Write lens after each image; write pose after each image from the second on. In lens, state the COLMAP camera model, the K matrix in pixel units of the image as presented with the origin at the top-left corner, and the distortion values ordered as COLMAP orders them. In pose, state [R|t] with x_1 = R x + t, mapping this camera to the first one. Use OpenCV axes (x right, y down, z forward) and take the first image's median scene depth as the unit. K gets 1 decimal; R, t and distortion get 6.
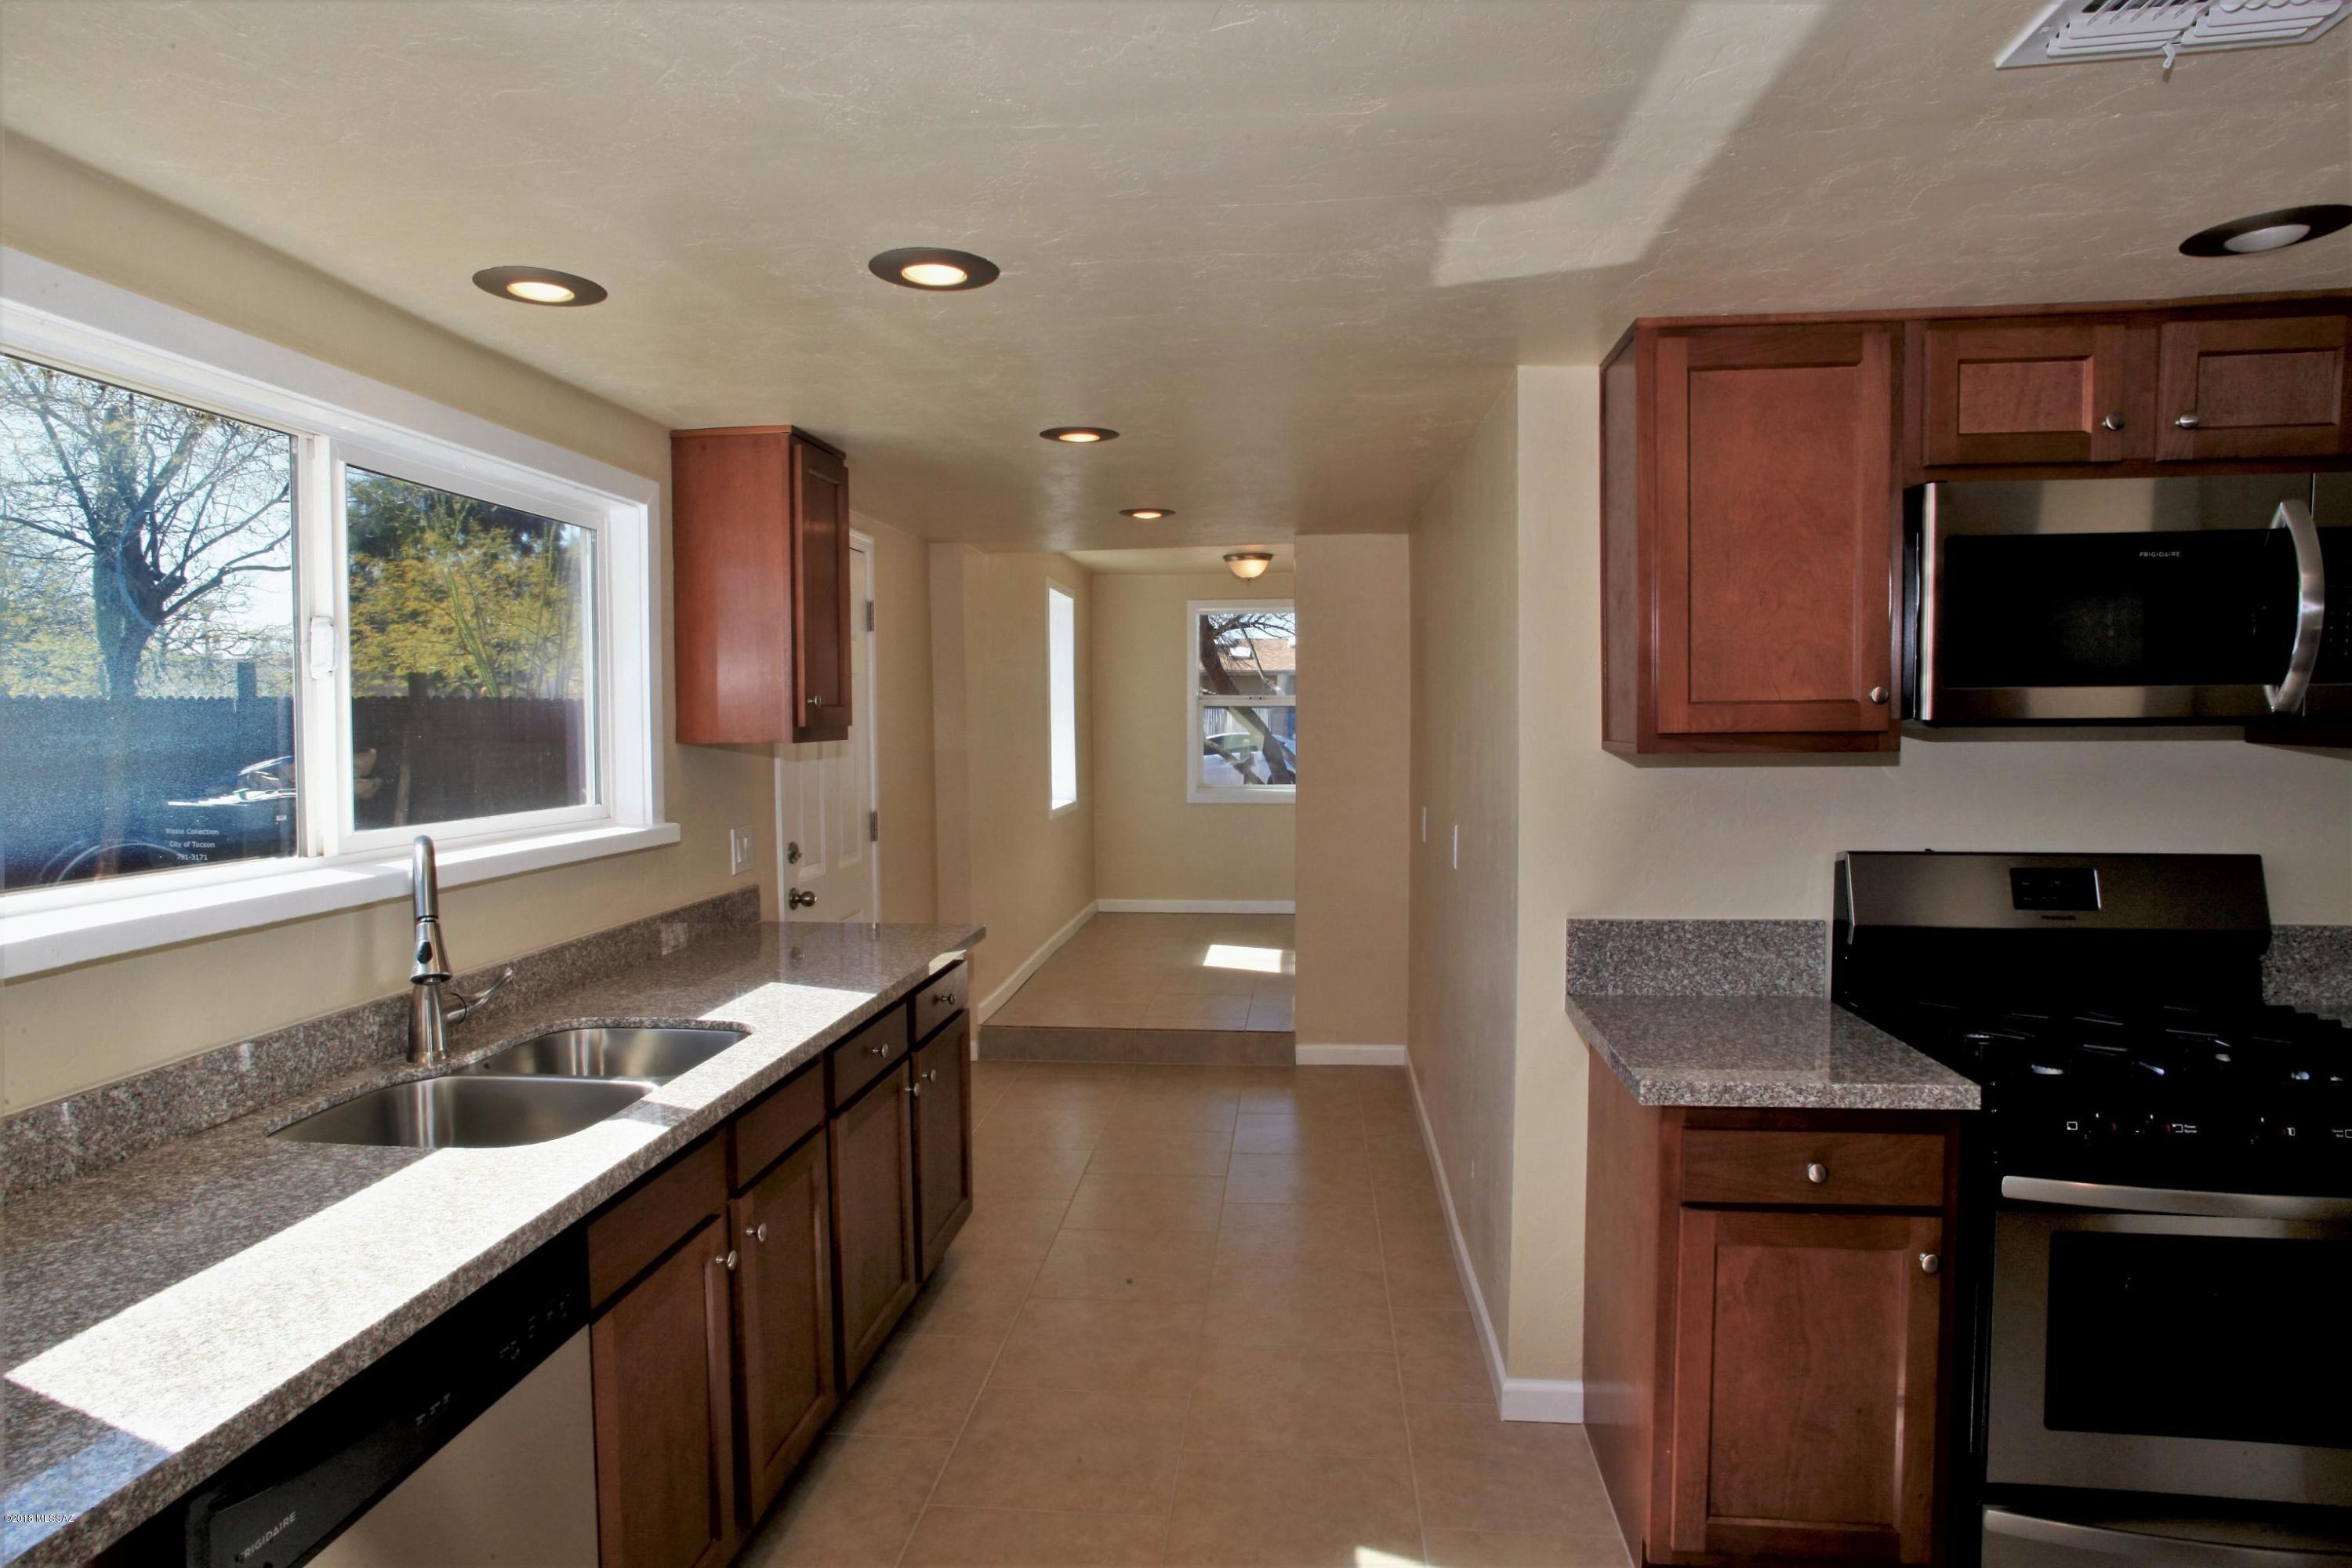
lens RADIAL K [[1347.8, 0, 1156.2], [0, 1347.8, 782.6], [0, 0, 1]] dist [-0.060307, 0.031952]
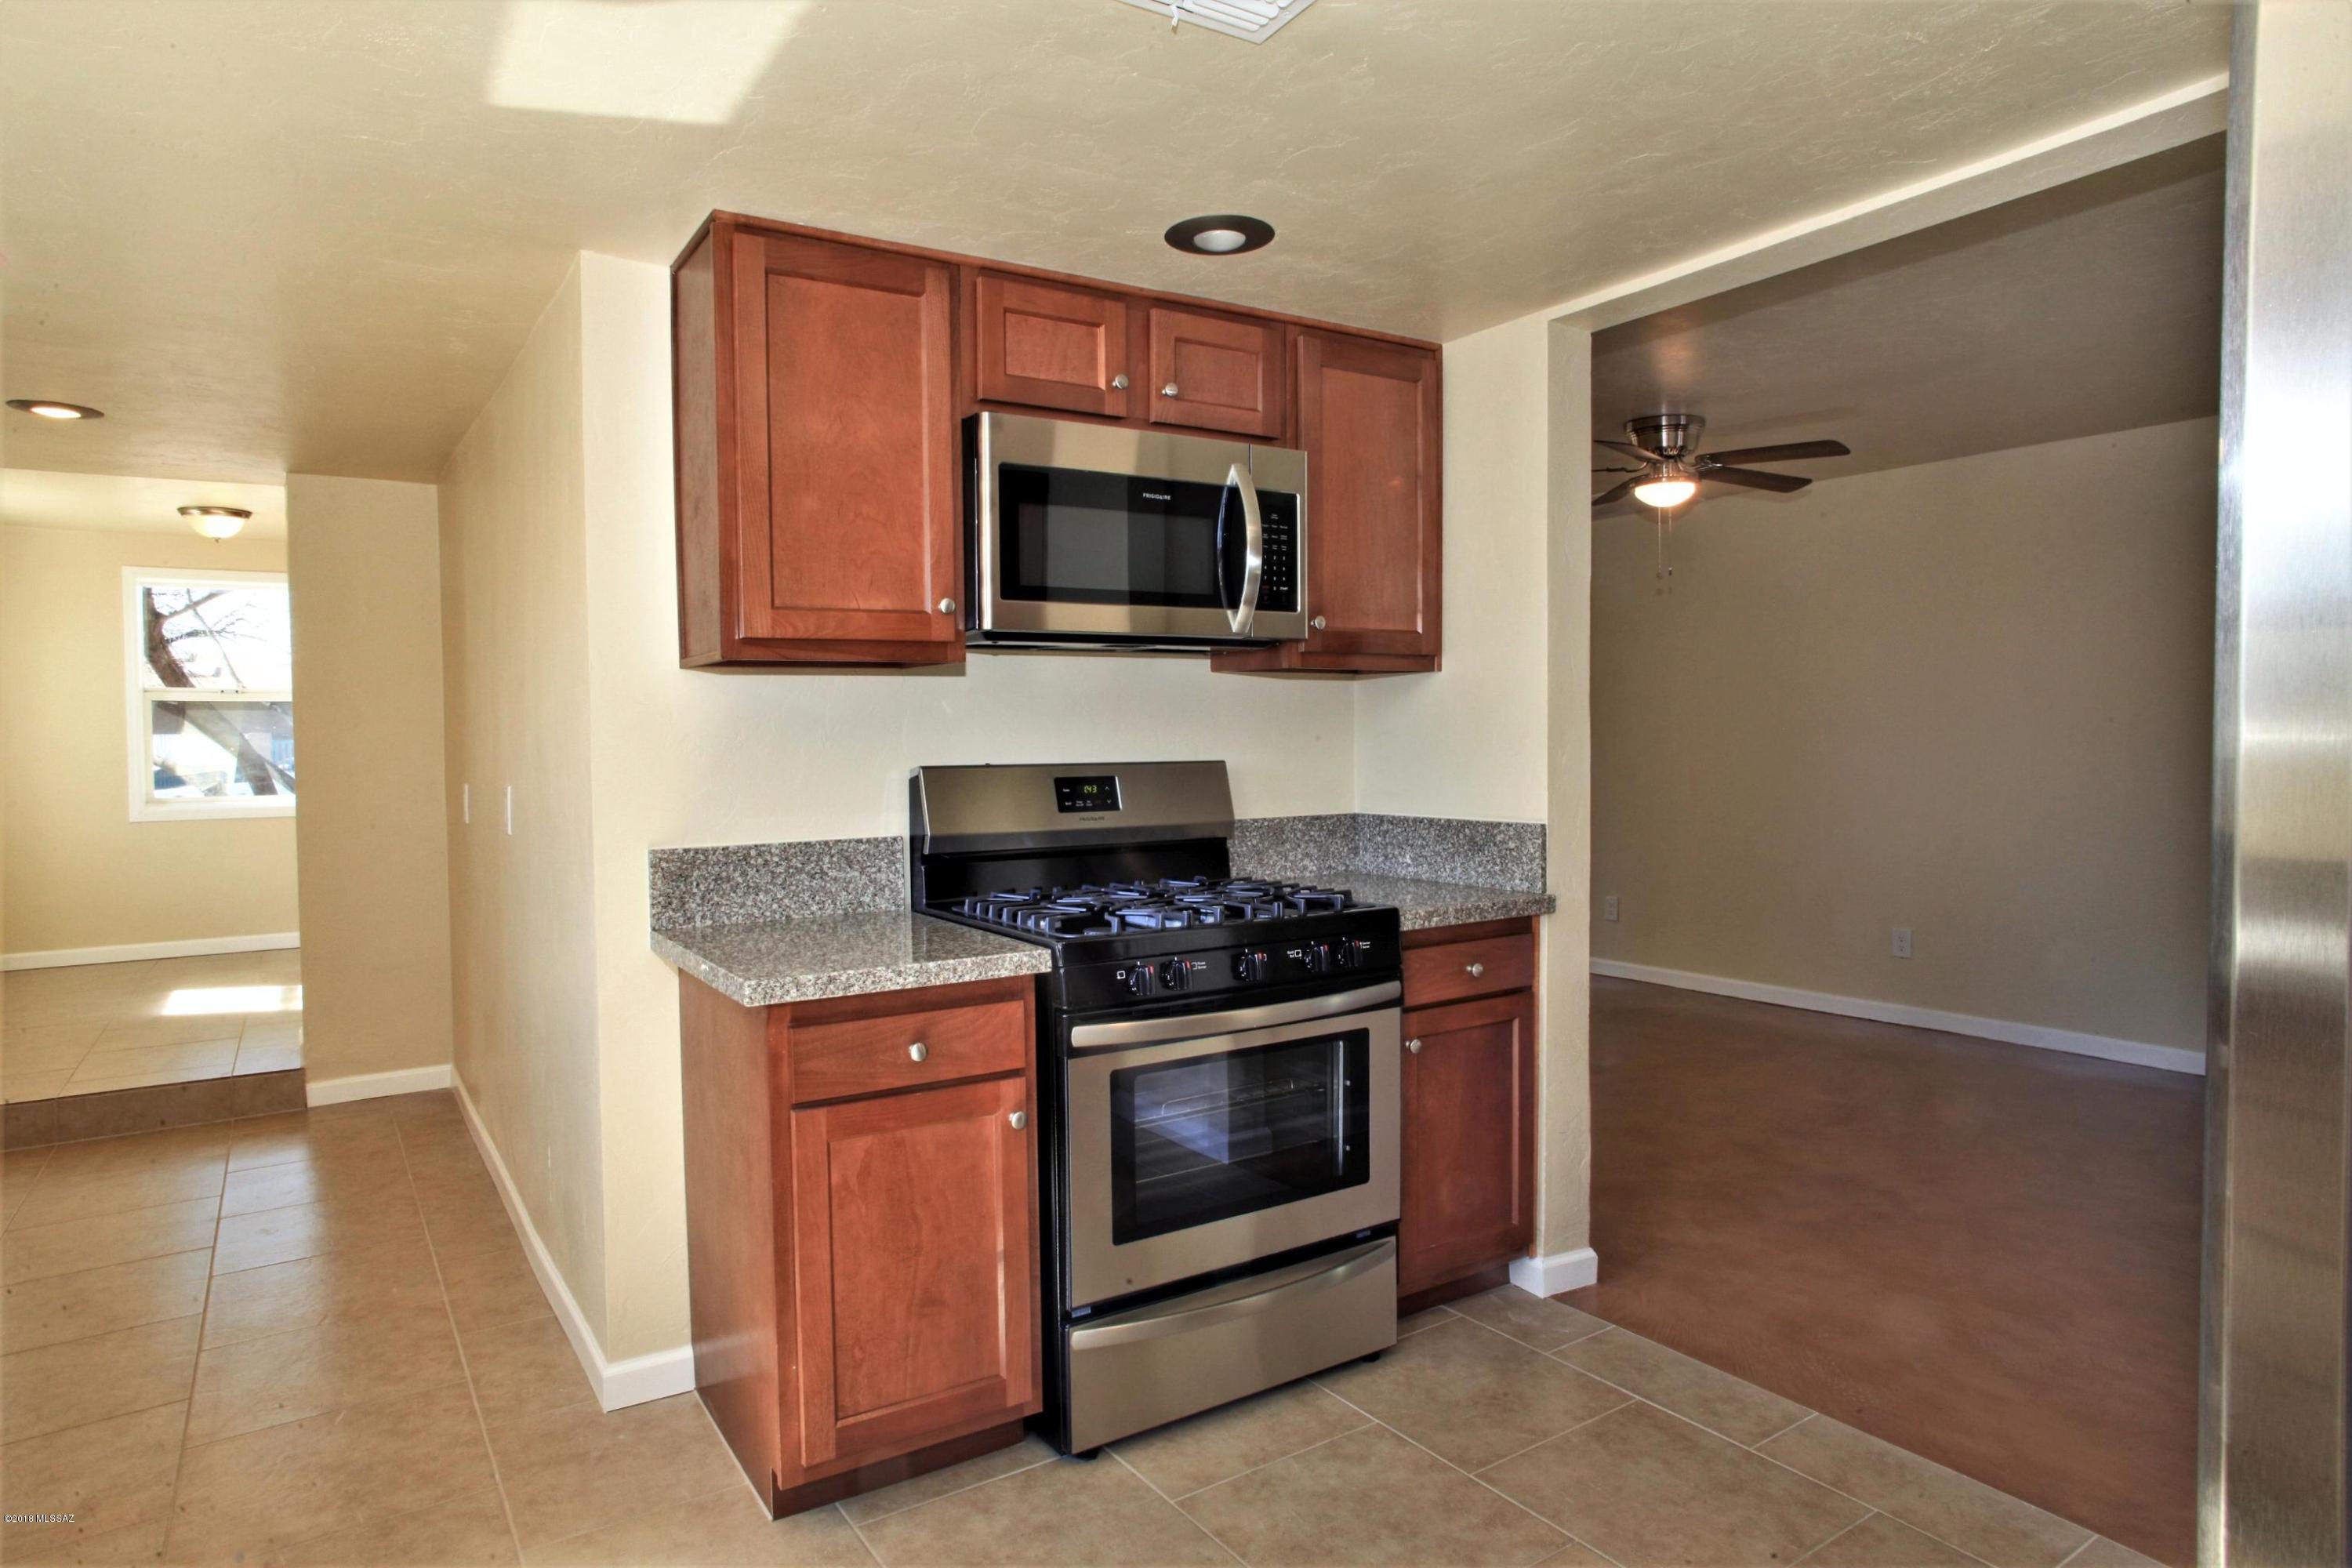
lens RADIAL K [[1347.8, 0, 1182.5], [0, 1347.8, 789.1], [0, 0, 1]] dist [-0.060307, 0.031952]
pose [[0.762300, -0.023269, 0.646805, -0.011305], [0.039063, 0.999186, -0.010093, 0.096444], [-0.646044, 0.032960, 0.762589, 0.059981]]
